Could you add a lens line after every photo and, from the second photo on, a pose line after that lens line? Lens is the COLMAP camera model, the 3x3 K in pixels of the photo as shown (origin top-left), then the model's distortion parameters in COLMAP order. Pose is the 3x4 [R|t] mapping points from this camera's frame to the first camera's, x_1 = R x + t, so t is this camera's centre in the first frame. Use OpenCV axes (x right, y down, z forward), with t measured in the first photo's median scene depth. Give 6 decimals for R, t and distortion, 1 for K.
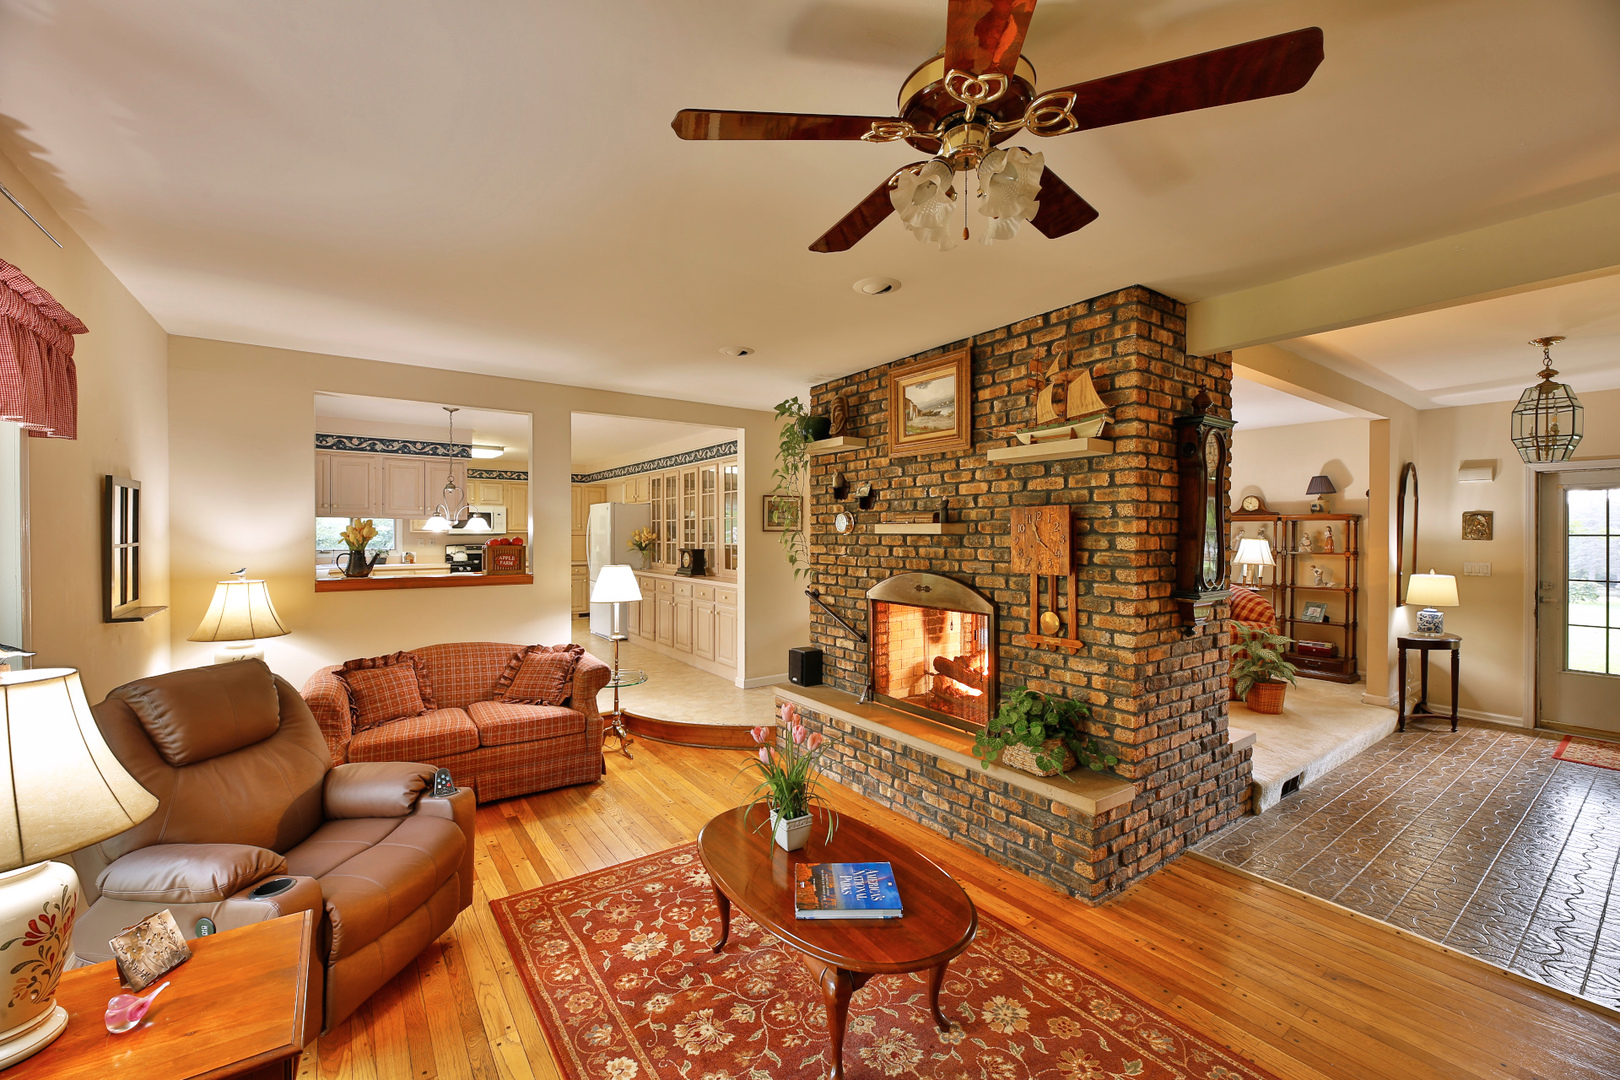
lens RADIAL K [[661.2, 0, 810.0], [0, 661.2, 540.0], [0, 0, 1]] dist [-0.000060, -0.000113]
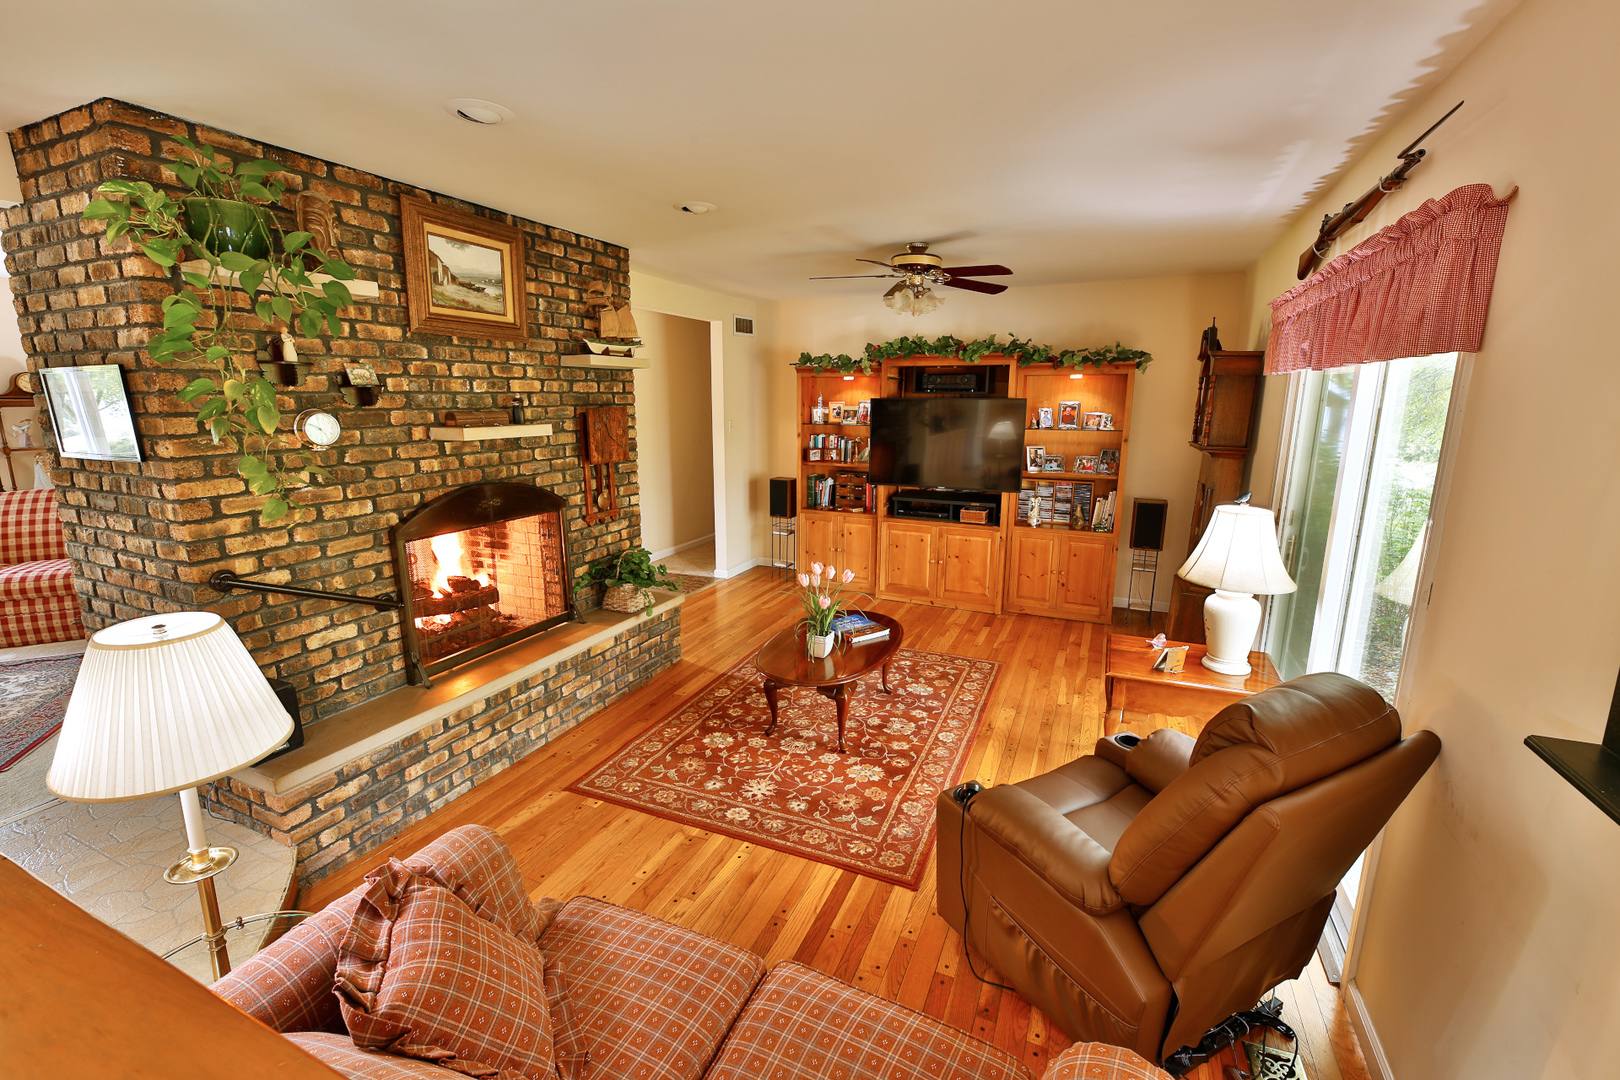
lens RADIAL K [[683.1, 0, 810.0], [0, 683.1, 540.0], [0, 0, 1]] dist [-0.000066, -0.000059]
pose [[-0.513825, -0.179719, 0.838860, -0.830643], [0.007067, 0.976891, 0.213620, -0.068024], [-0.857866, 0.115691, -0.500681, 1.163483]]
